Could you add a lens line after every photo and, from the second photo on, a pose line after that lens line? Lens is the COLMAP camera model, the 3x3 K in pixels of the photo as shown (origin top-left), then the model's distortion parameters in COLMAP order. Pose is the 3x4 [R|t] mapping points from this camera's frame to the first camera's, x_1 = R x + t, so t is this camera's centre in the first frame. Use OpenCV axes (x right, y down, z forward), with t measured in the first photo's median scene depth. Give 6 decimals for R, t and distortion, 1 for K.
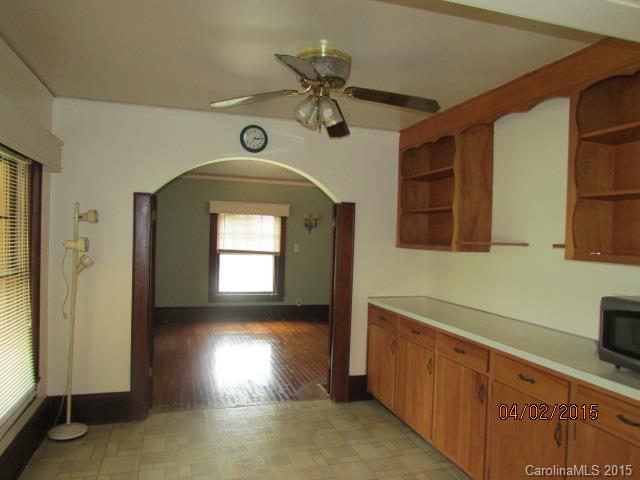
lens RADIAL K [[459.6, 0, 320.0], [0, 459.6, 240.0], [0, 0, 1]] dist [-0.000380, 0.001916]
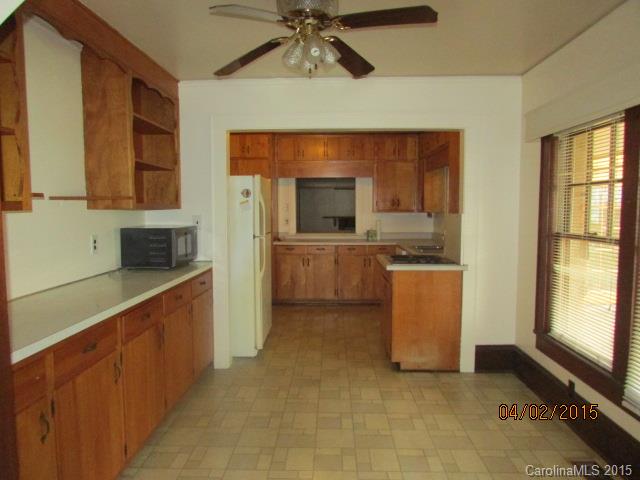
lens RADIAL K [[459.6, 0, 320.0], [0, 459.6, 240.0], [0, 0, 1]] dist [-0.000380, 0.001916]
pose [[-0.939719, -0.052044, 0.337964, -0.311235], [-0.019656, 0.994937, 0.098559, -0.004240], [-0.341382, 0.085975, -0.935984, 1.693230]]
